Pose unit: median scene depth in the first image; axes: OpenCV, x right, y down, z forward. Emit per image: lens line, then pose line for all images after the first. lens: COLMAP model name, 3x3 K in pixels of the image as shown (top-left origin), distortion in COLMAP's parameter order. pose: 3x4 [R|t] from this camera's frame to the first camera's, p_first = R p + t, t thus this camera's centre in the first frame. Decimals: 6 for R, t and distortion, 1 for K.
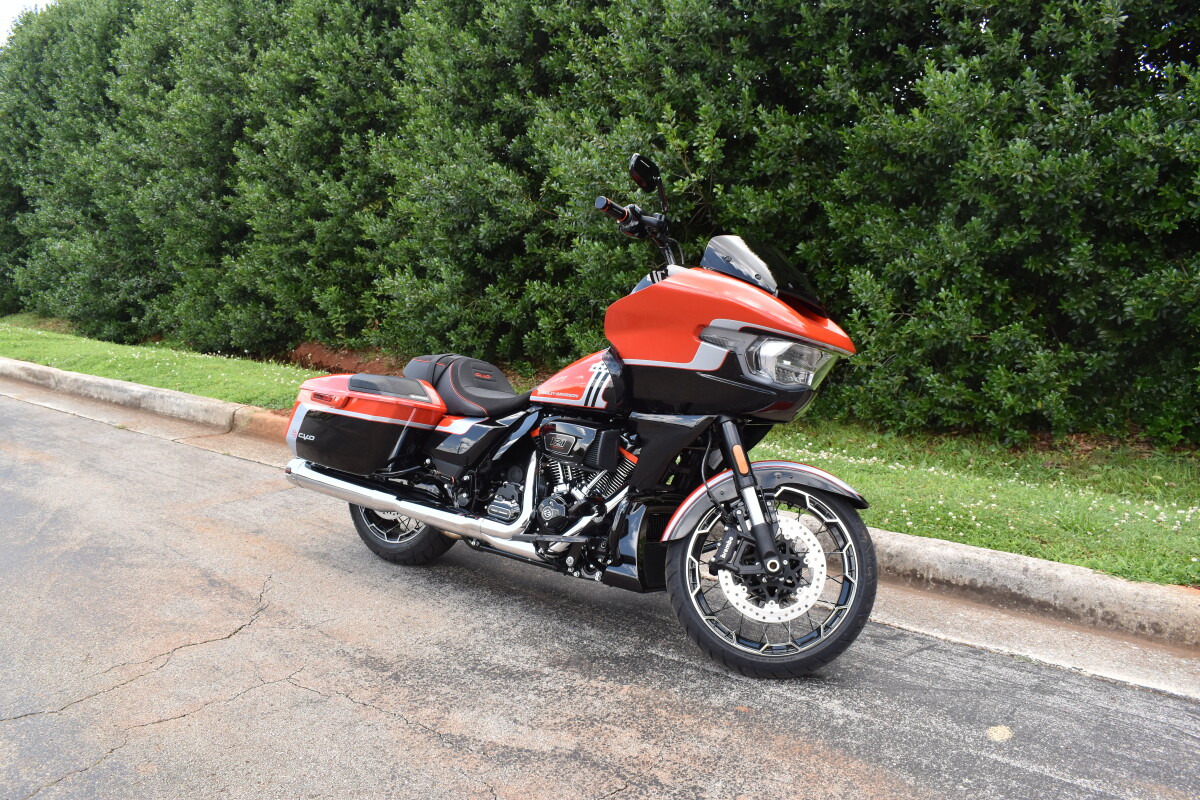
lens RADIAL K [[995.5, 0, 600.0], [0, 995.5, 400.0], [0, 0, 1]] dist [-0.006966, -0.002464]
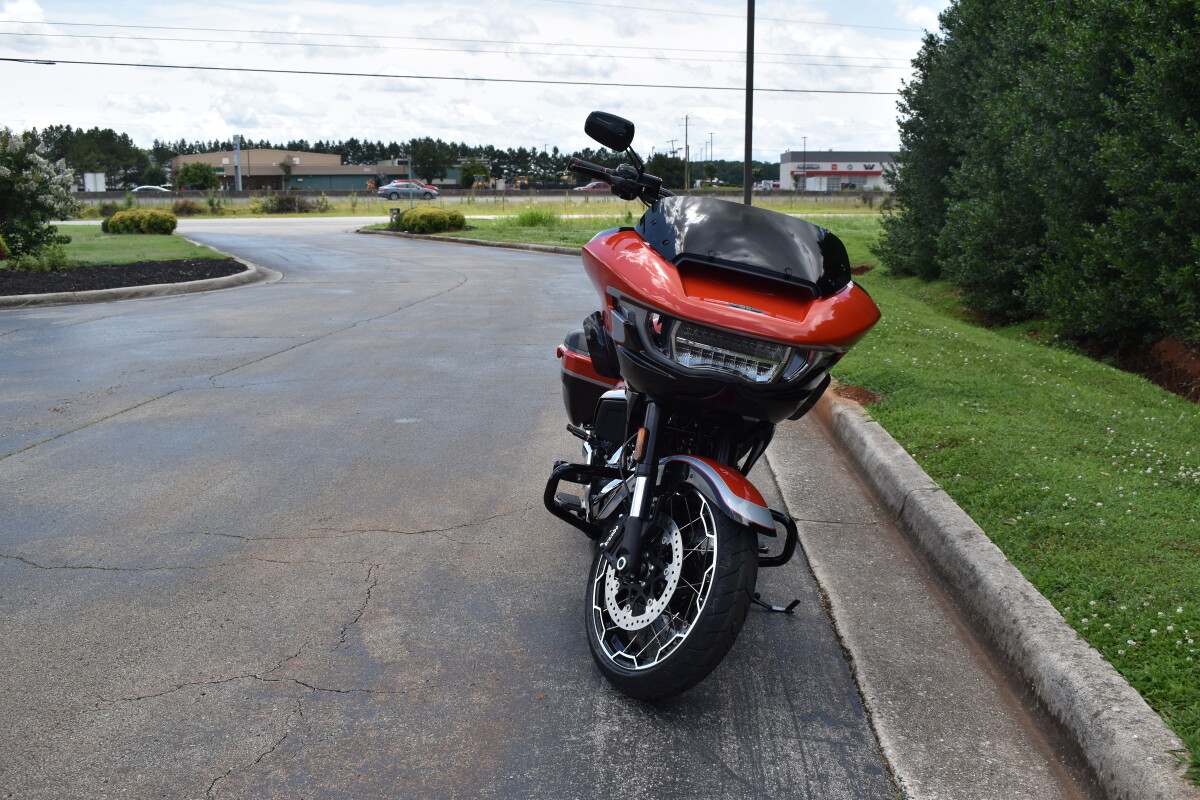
lens RADIAL K [[1265.3, 0, 600.0], [0, 1265.3, 400.0], [0, 0, 1]] dist [-0.070943, -0.021656]
pose [[0.573536, 0.136634, -0.807705, 0.260670], [-0.139902, 0.987844, 0.067765, -0.013028], [0.807146, 0.074133, 0.585679, 0.077205]]
